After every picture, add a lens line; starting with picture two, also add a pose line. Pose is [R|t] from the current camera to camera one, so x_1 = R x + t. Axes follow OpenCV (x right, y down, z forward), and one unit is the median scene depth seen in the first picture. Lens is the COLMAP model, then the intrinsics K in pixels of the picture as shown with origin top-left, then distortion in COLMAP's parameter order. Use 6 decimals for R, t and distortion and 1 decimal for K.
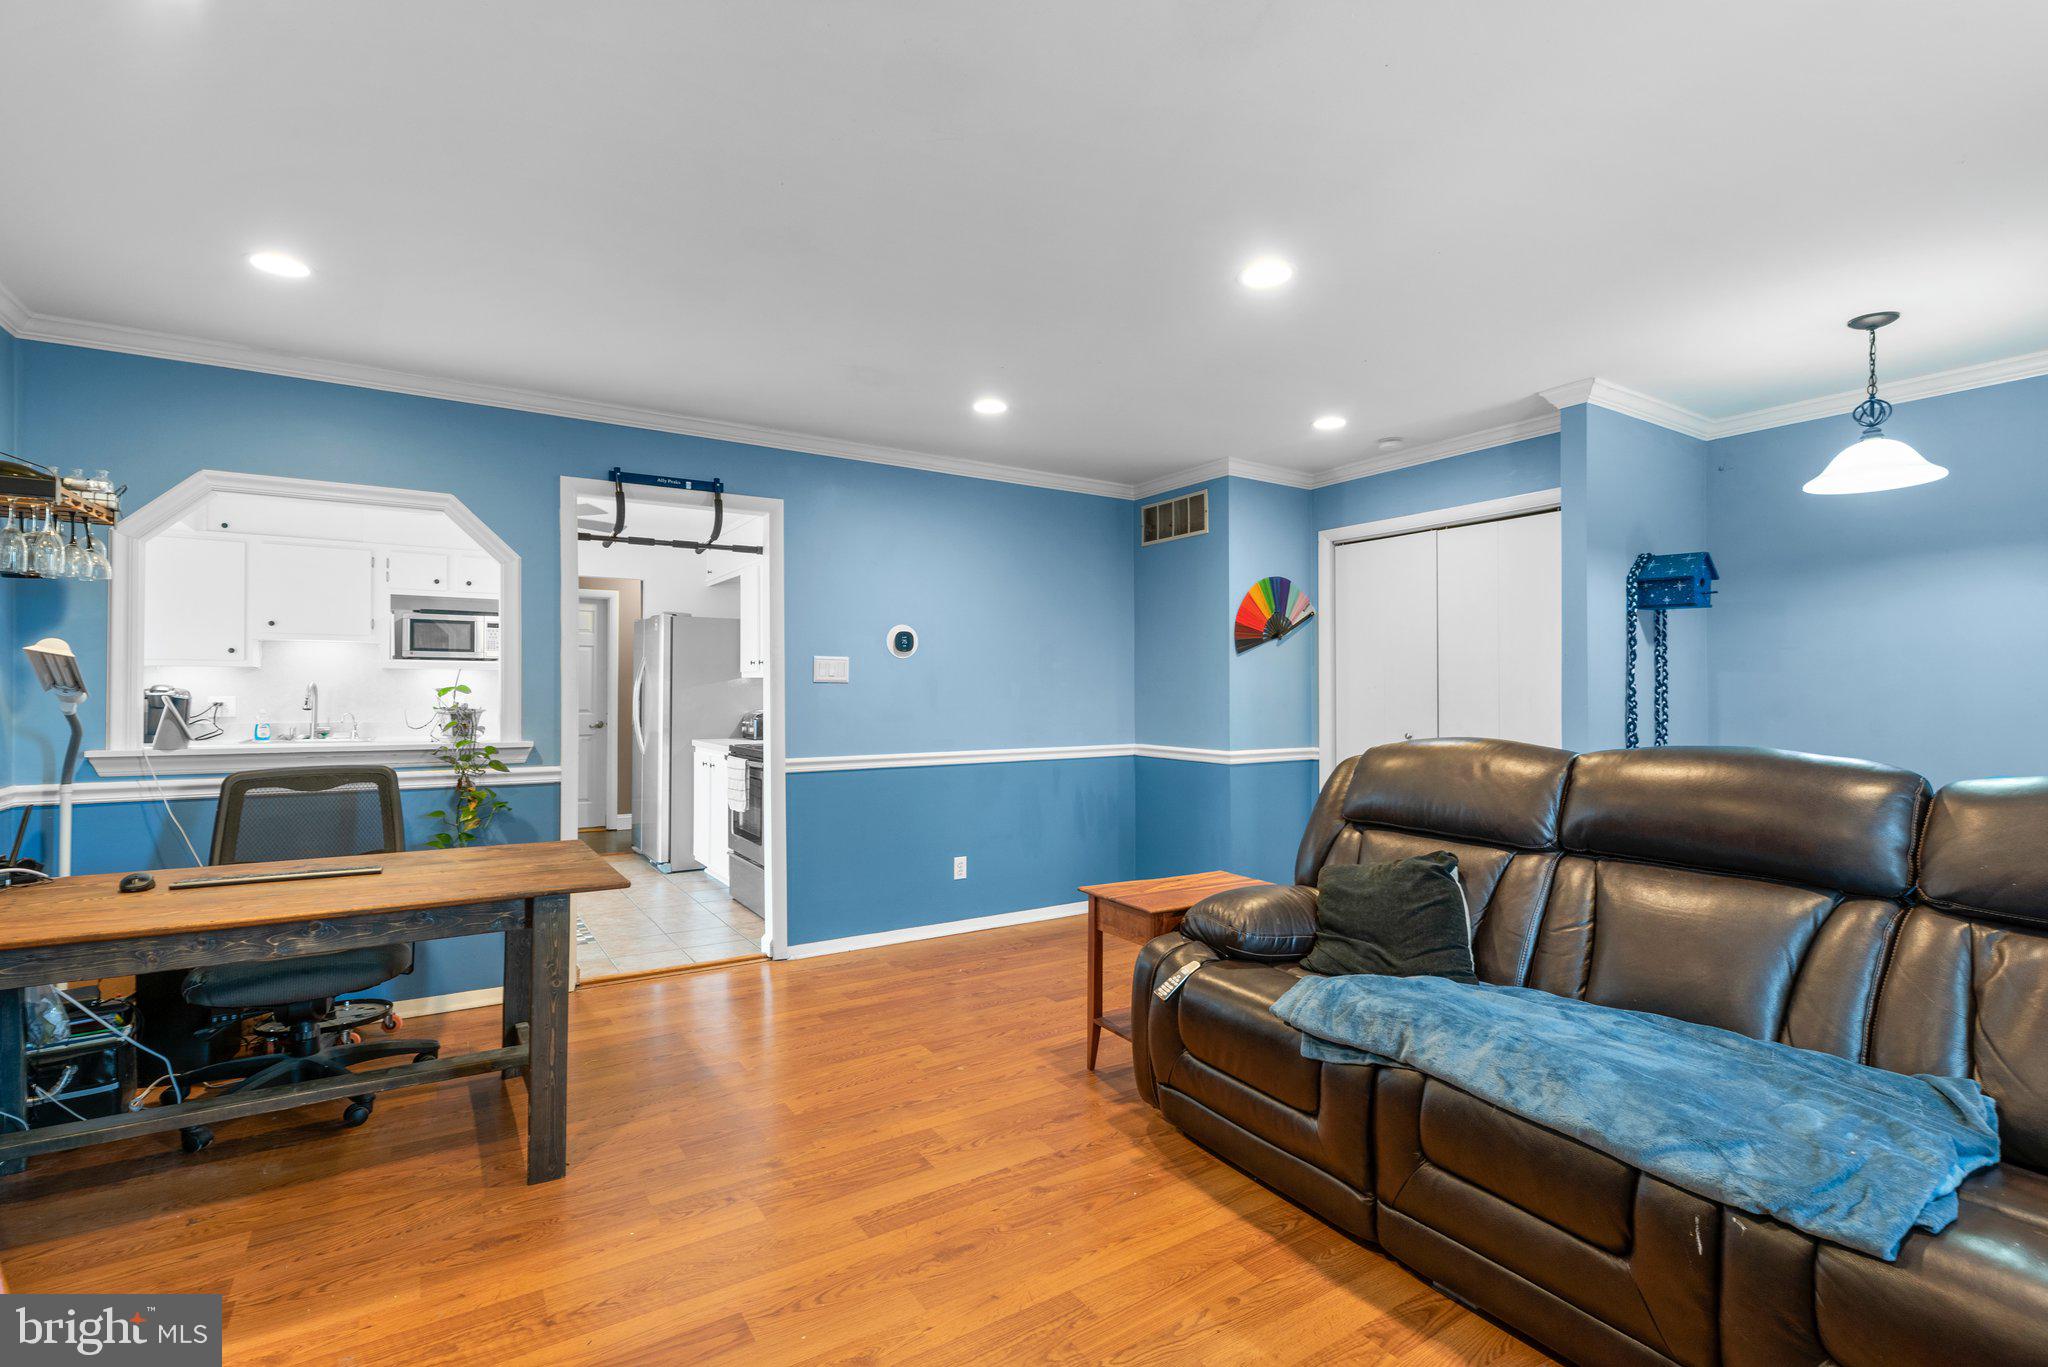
lens RADIAL K [[910.4, 0, 1026.8], [0, 910.4, 673.8], [0, 0, 1]] dist [0.003294, 0.000042]
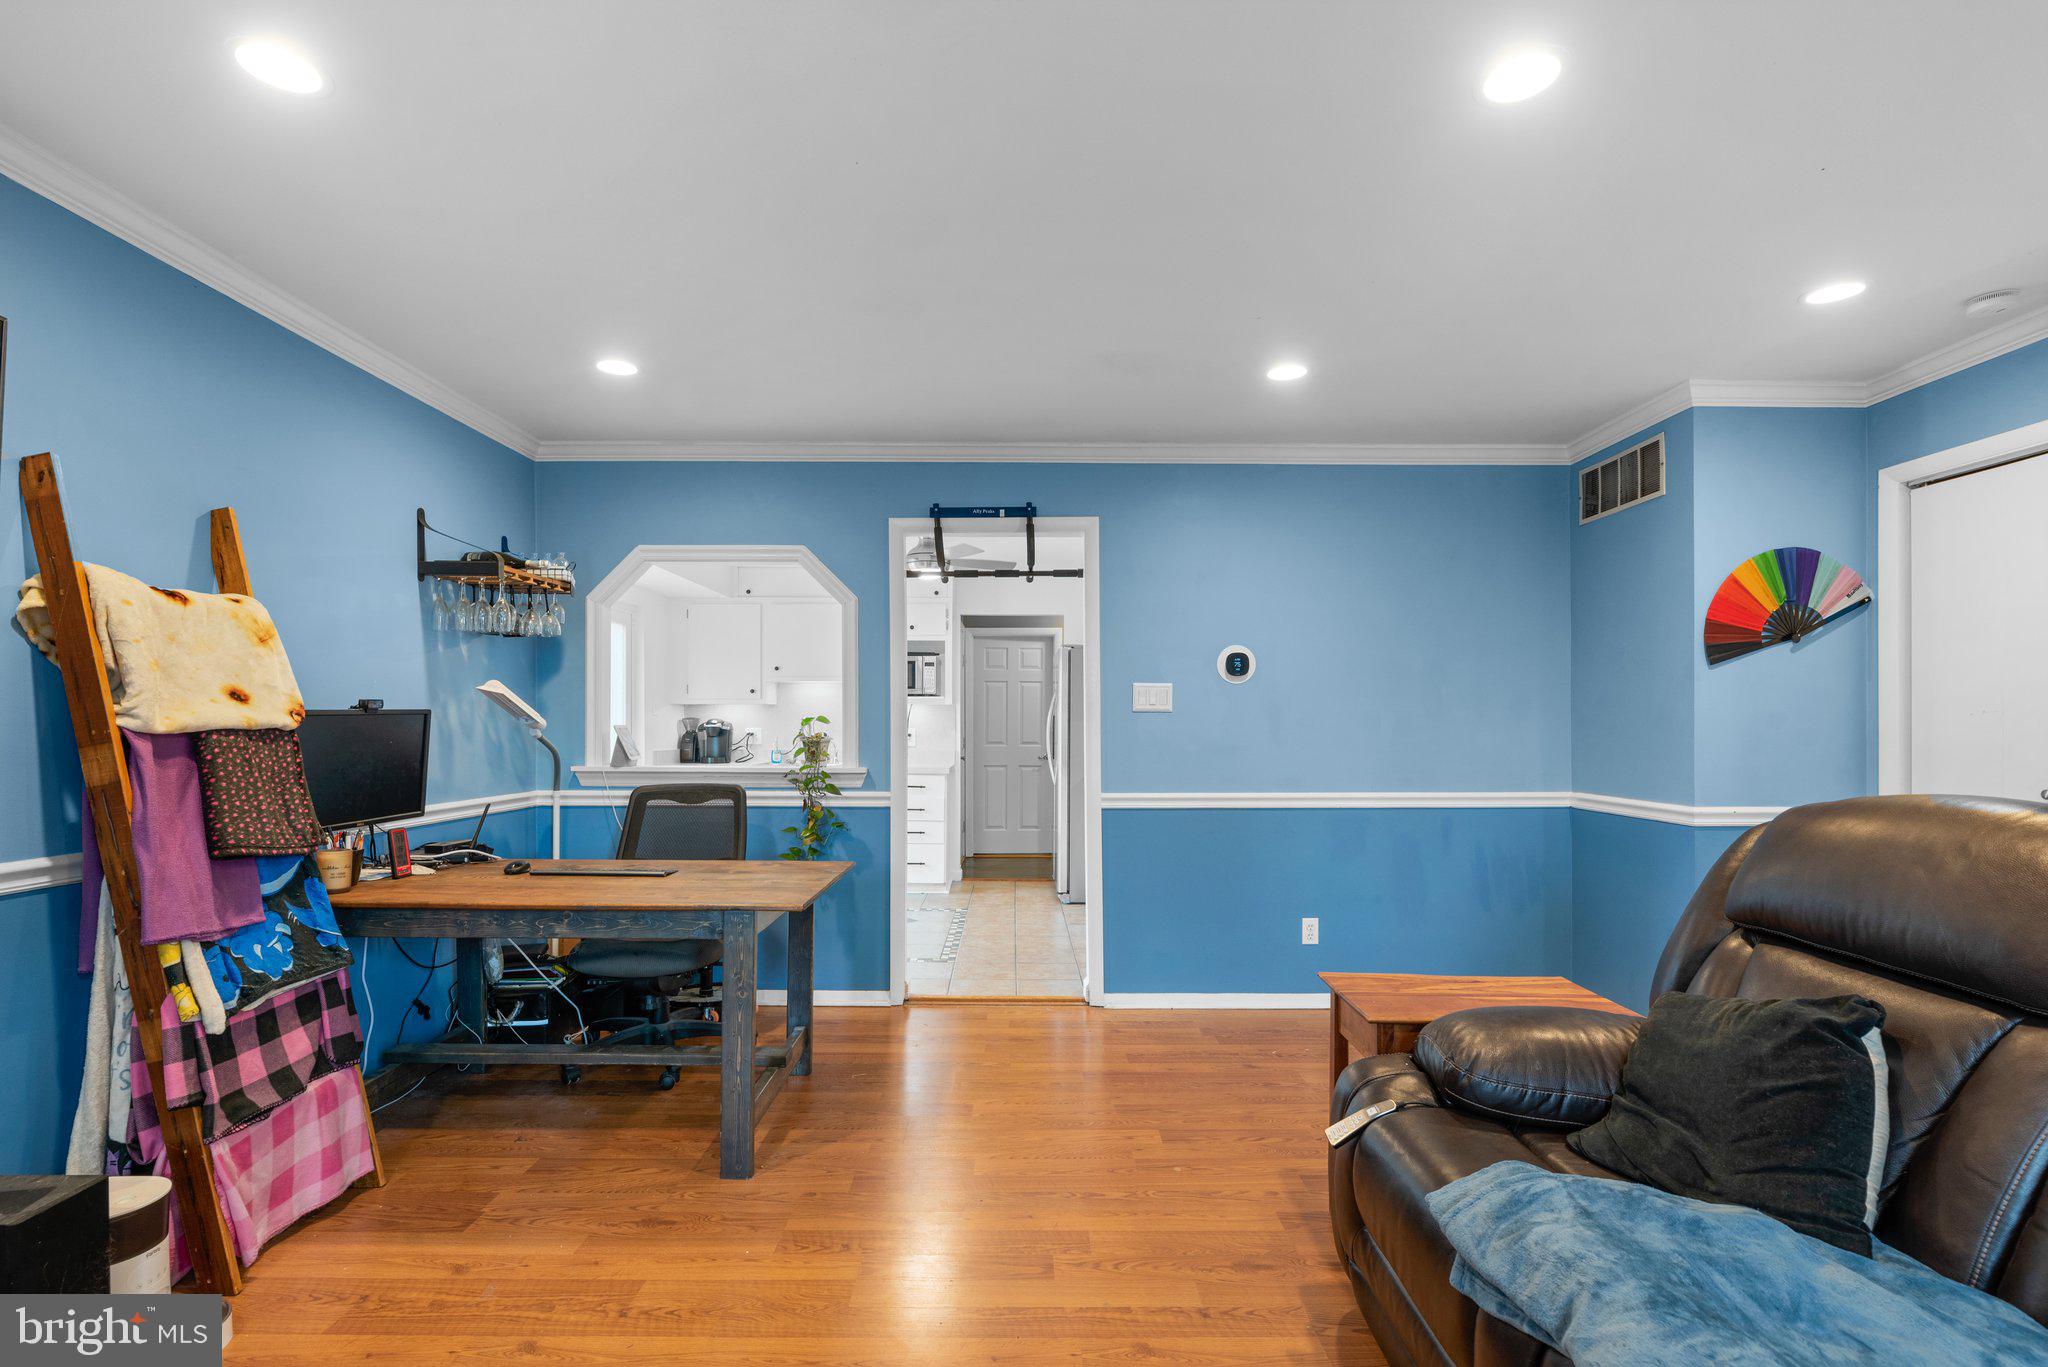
lens RADIAL K [[946.4, 0, 1019.9], [0, 946.4, 719.2], [0, 0, 1]] dist [0.000591, -0.000670]
pose [[0.849116, -0.004044, -0.528192, 0.210672], [0.009863, 0.999918, 0.008200, 0.009587], [0.528115, -0.012173, 0.849086, 0.152852]]
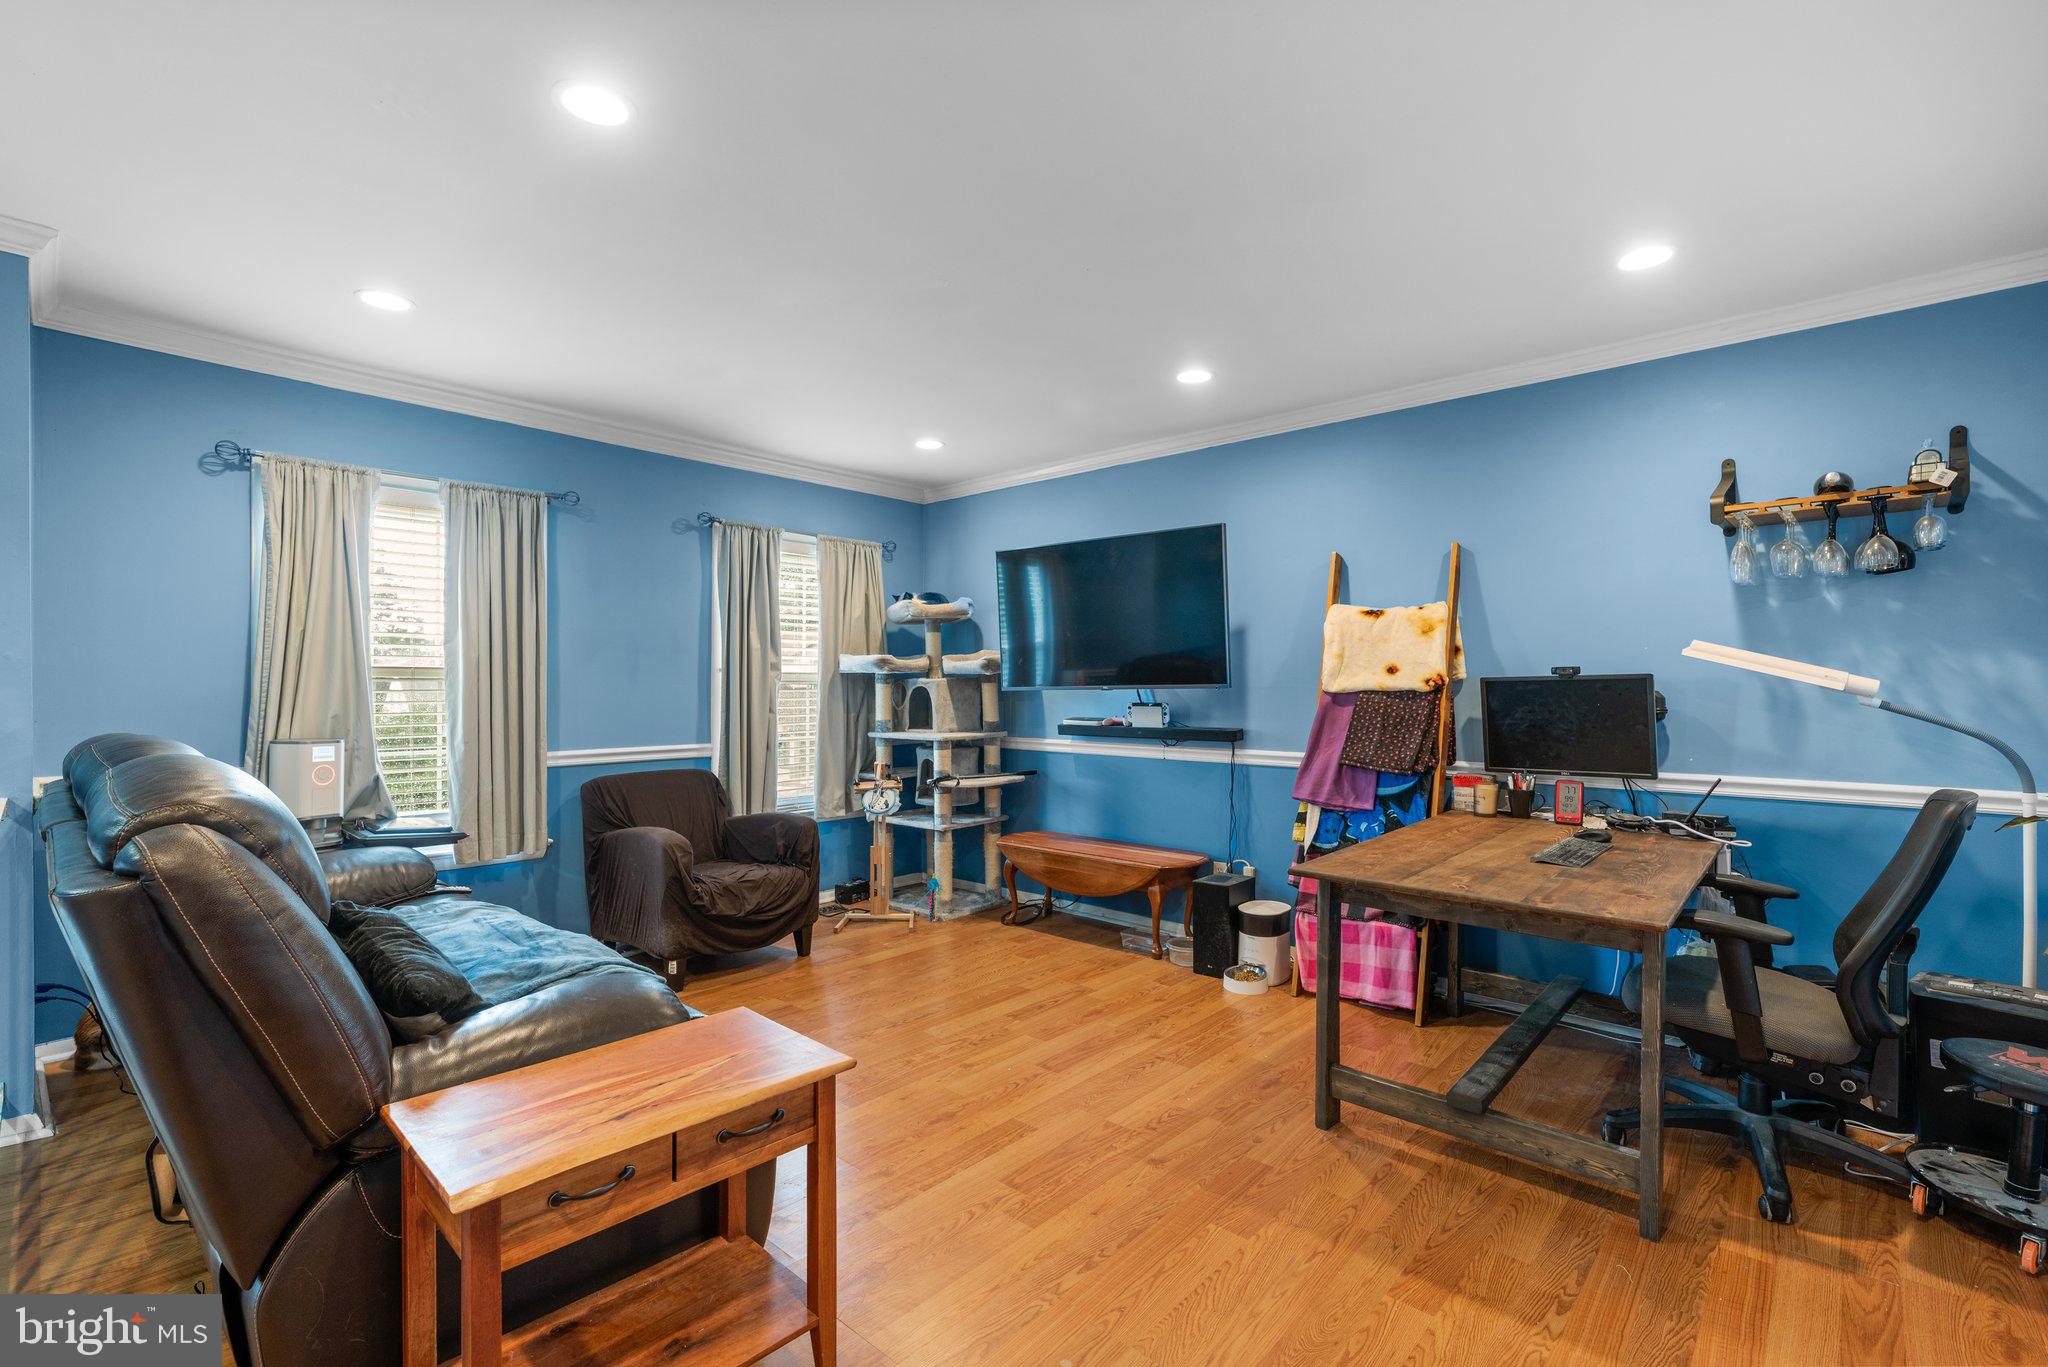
lens RADIAL K [[936.0, 0, 1019.2], [0, 936.0, 692.7], [0, 0, 1]] dist [-0.000266, -0.000077]
pose [[-0.964725, -0.001663, -0.263253, 0.087195], [-0.000918, 0.999995, -0.002955, 0.020914], [0.263256, -0.002609, -0.964722, 1.221912]]
